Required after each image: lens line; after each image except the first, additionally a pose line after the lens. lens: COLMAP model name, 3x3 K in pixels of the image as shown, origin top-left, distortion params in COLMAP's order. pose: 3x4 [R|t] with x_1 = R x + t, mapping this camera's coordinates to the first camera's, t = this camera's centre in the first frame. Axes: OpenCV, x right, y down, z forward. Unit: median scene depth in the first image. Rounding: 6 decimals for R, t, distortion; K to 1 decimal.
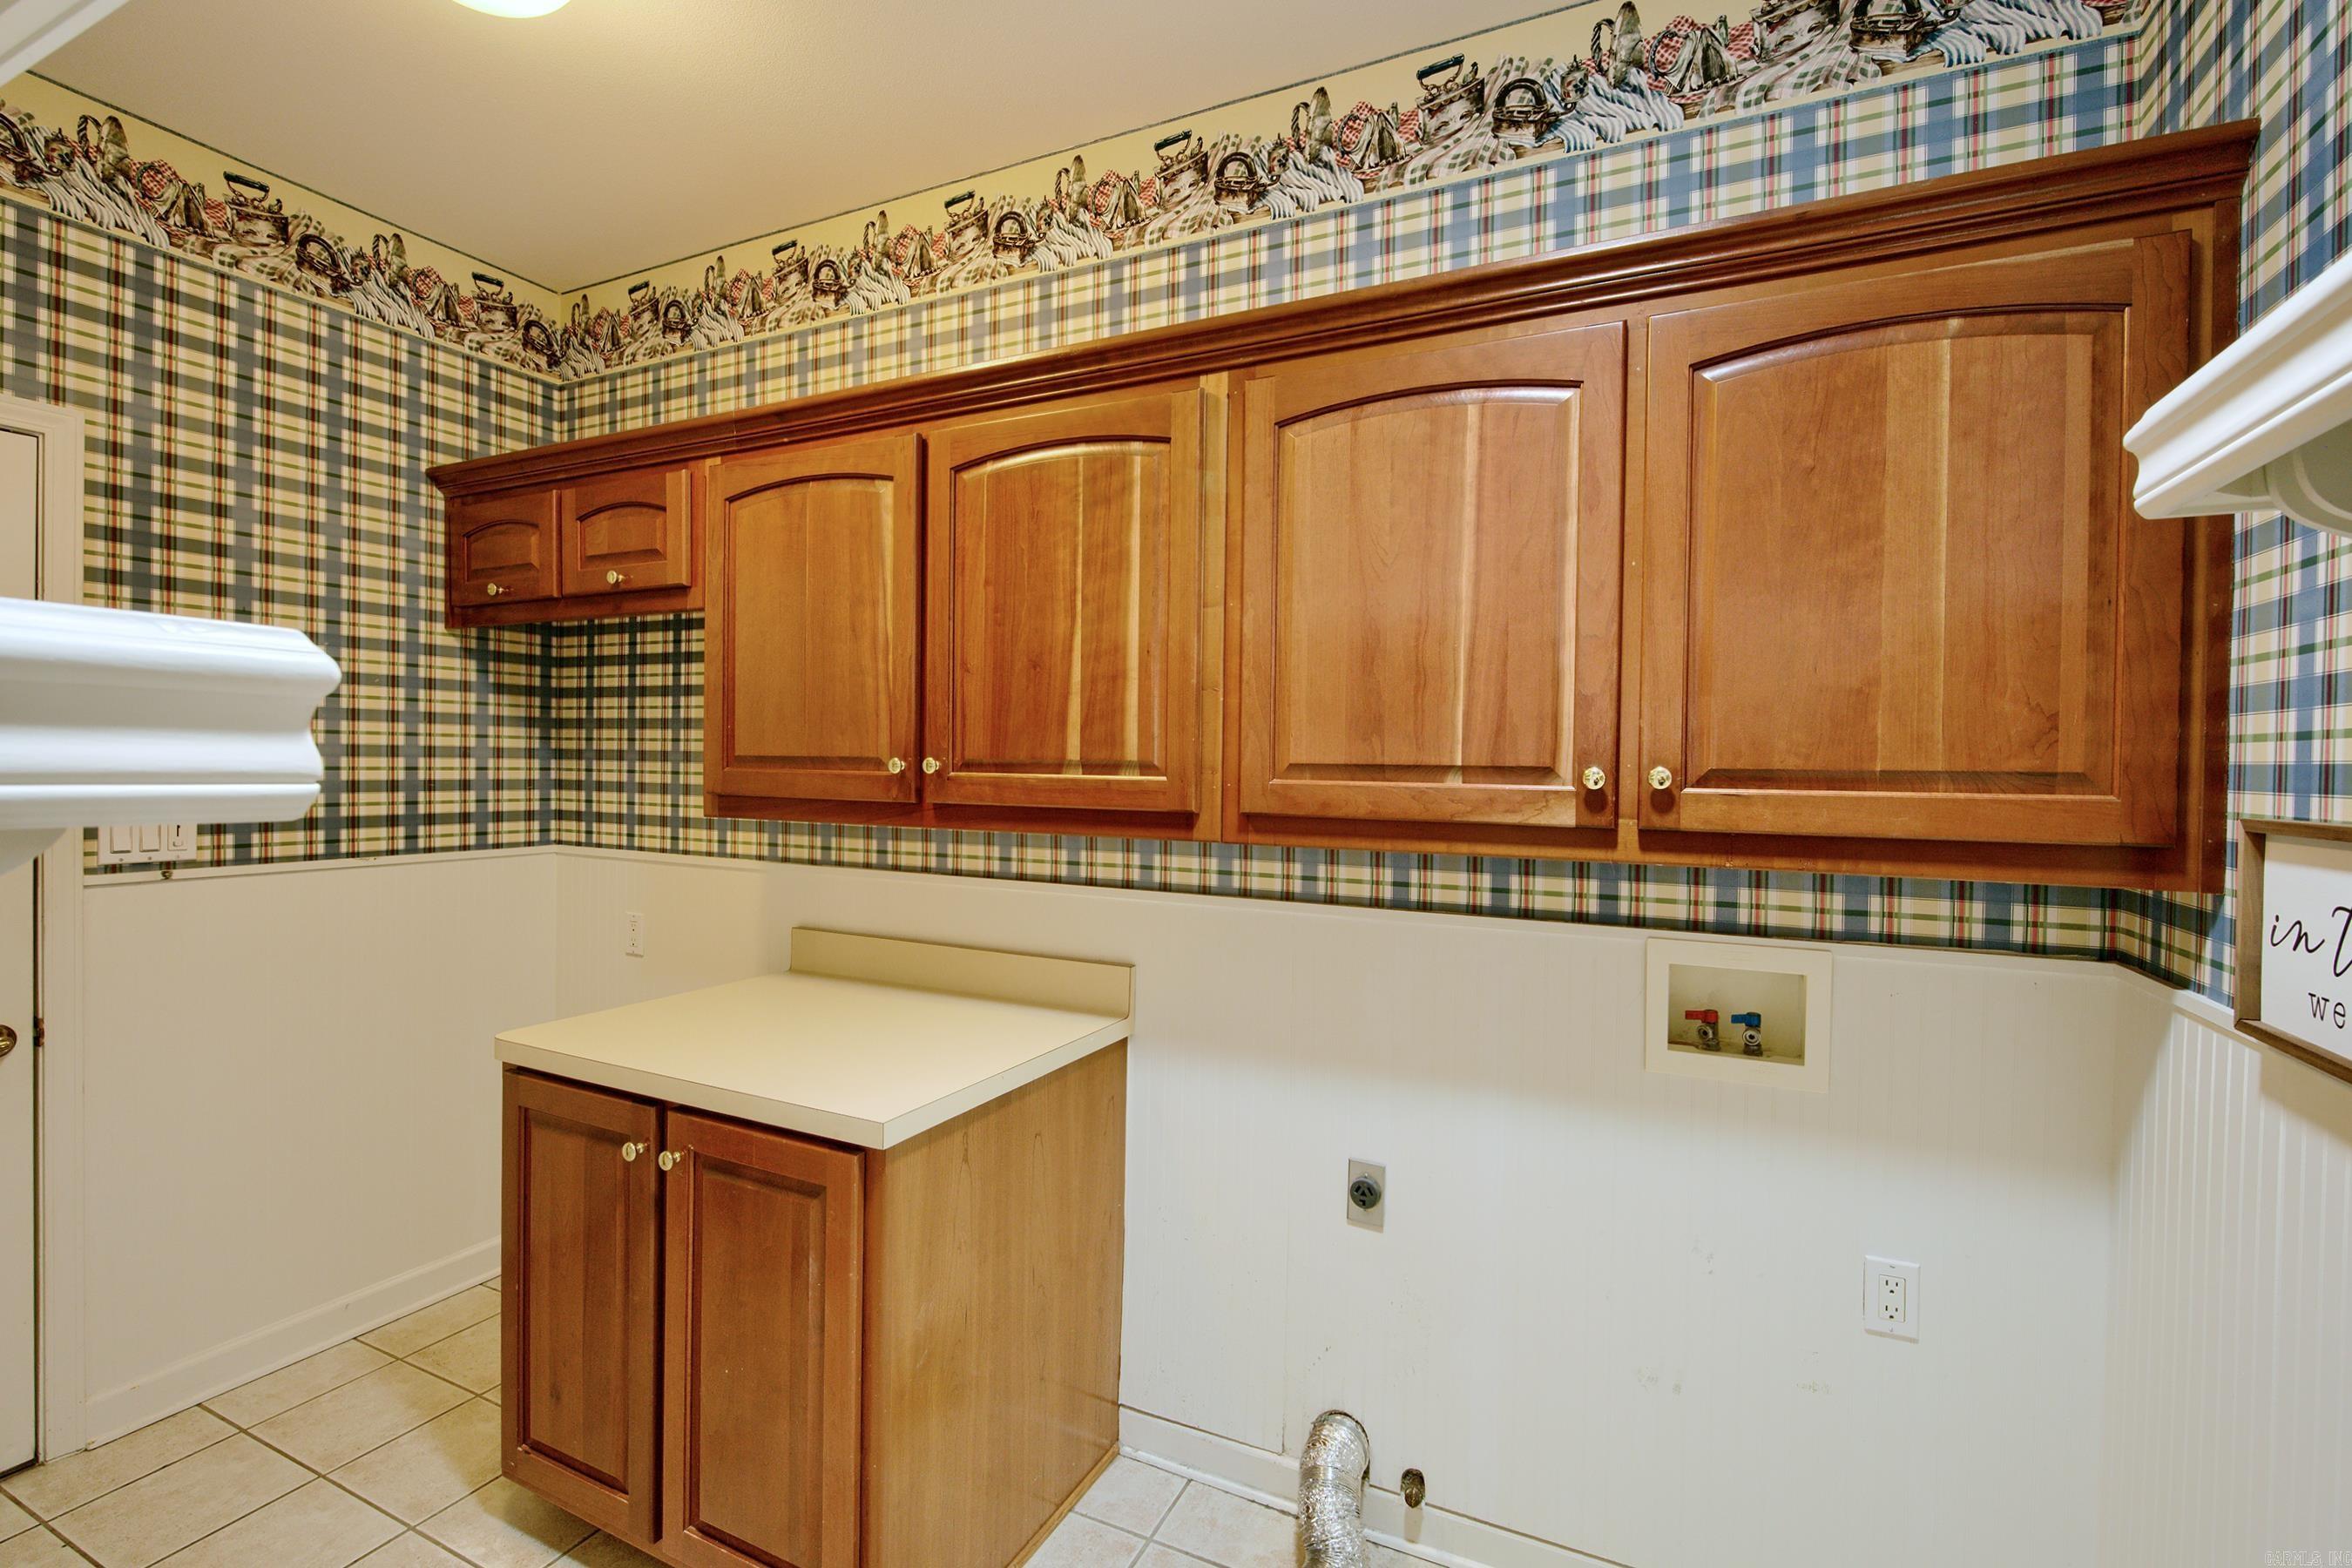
lens RADIAL K [[1063.8, 0, 1169.0], [0, 1063.8, 780.9], [0, 0, 1]] dist [0.007813, -0.001212]
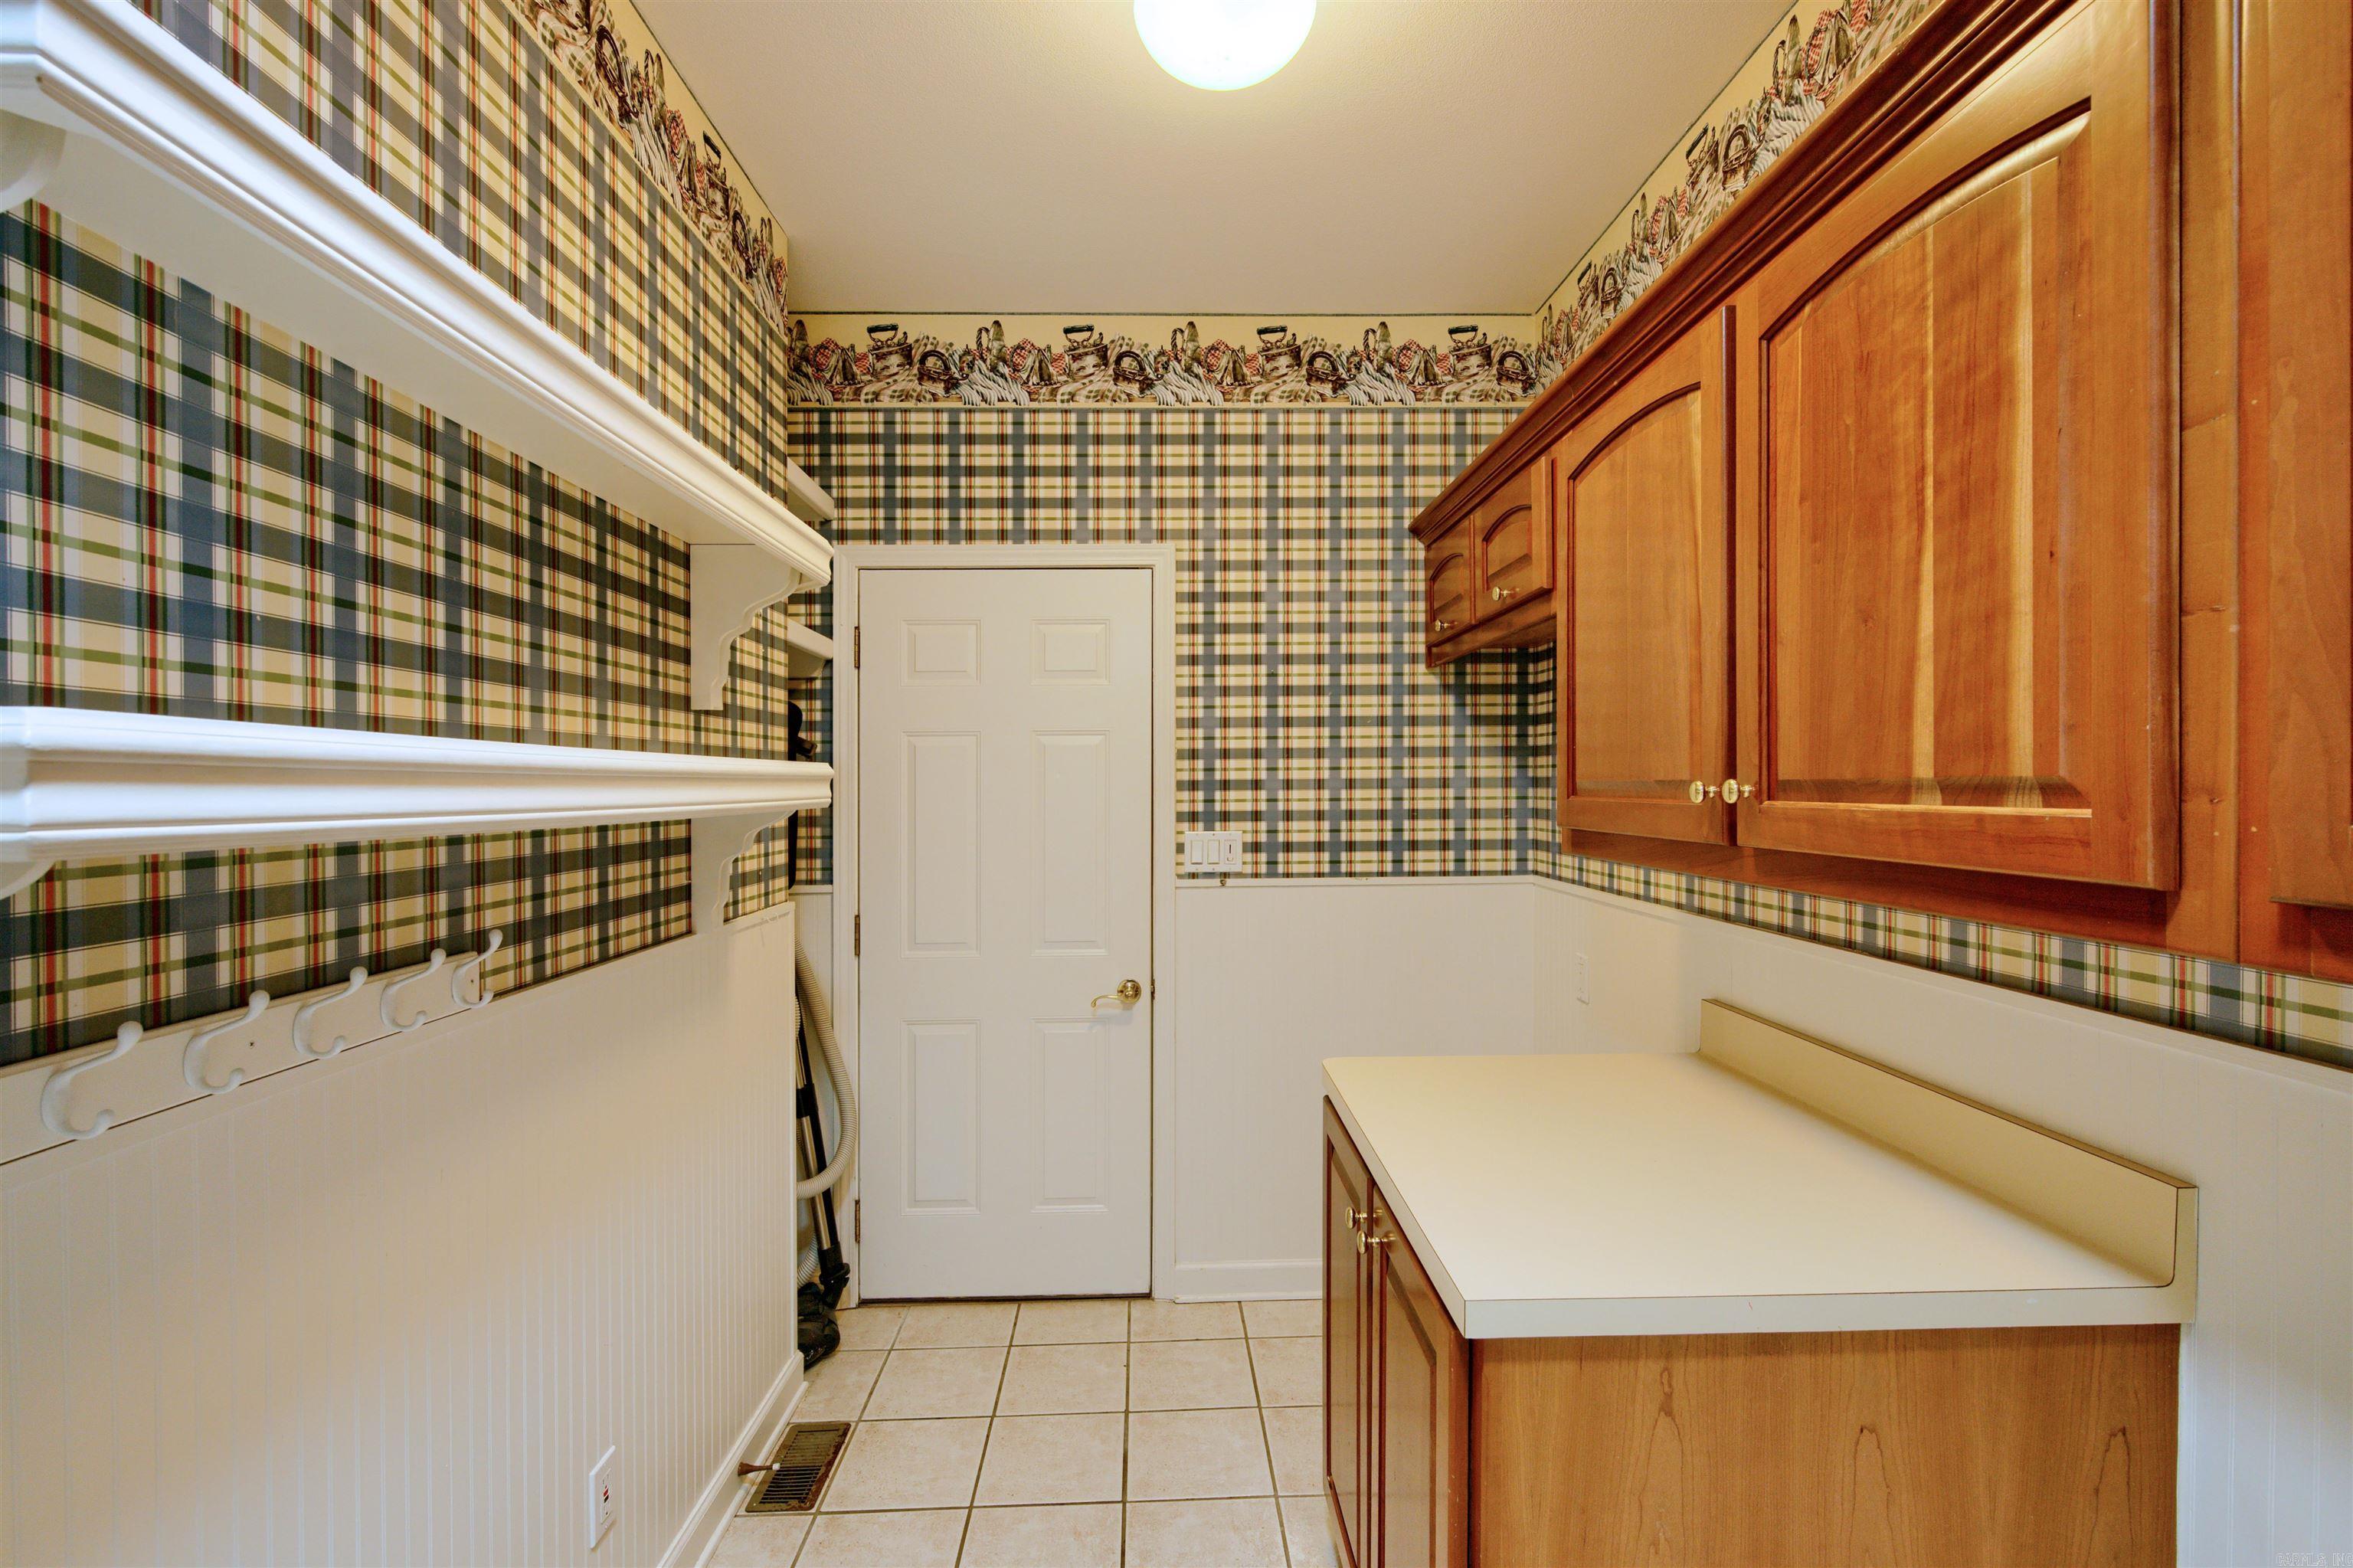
lens RADIAL K [[1064.3, 0, 1183.5], [0, 1064.3, 792.7], [0, 0, 1]] dist [0.007813, -0.001212]
pose [[0.476287, -0.012577, -0.879200, 0.179048], [0.001738, 0.999909, -0.013362, -0.004372], [0.879288, 0.004836, 0.476265, 0.332103]]
